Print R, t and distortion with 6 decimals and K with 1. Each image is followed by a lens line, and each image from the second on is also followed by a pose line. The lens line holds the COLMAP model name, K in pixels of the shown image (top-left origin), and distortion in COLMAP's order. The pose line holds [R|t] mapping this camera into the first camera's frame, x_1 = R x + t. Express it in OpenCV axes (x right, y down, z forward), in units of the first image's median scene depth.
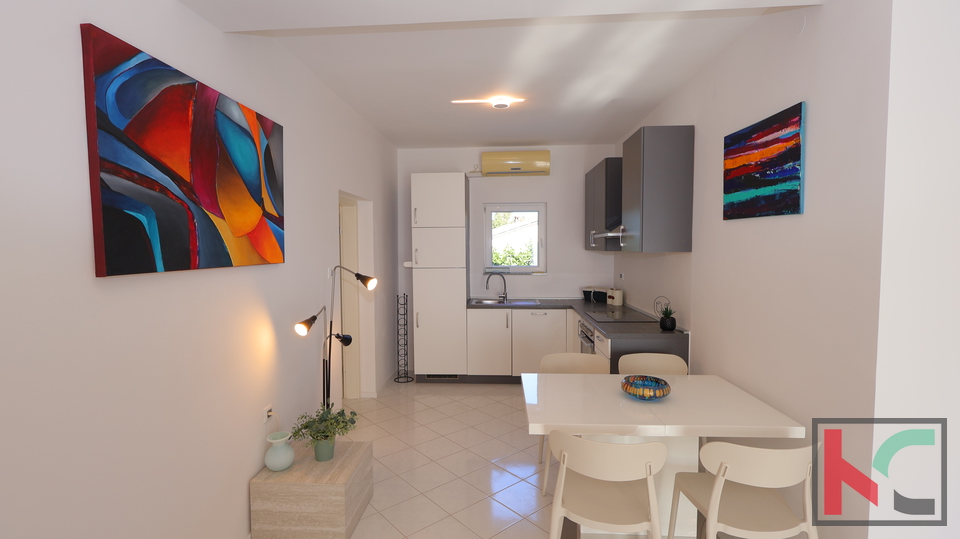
lens RADIAL K [[441.5, 0, 480.0], [0, 441.5, 269.5], [0, 0, 1]] dist [-0.003983, 0.000470]
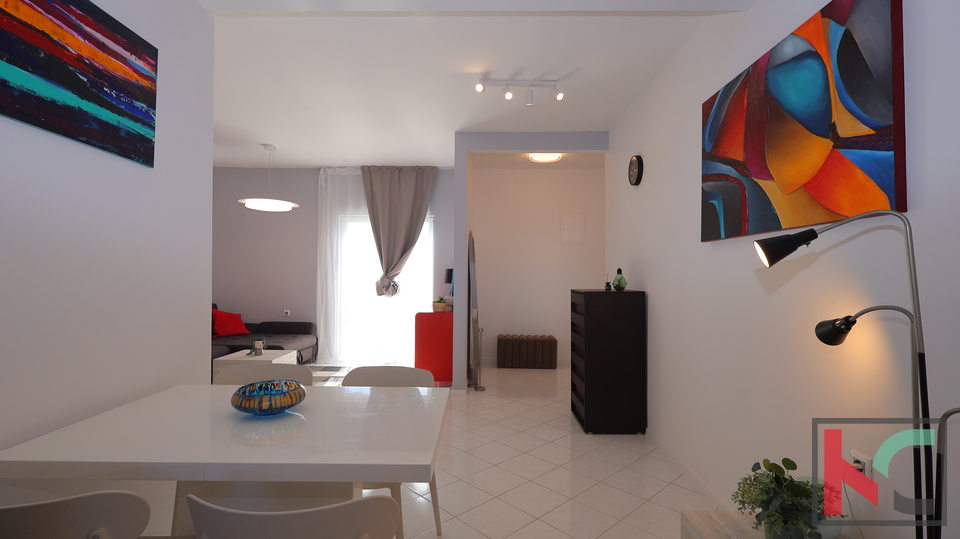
lens RADIAL K [[441.5, 0, 480.0], [0, 441.5, 269.5], [0, 0, 1]] dist [-0.003983, 0.000470]
pose [[-0.998948, -0.003696, -0.045711, 0.085942], [-0.005454, 0.999248, 0.038378, 0.044993], [0.045535, 0.038587, -0.998217, 1.923799]]
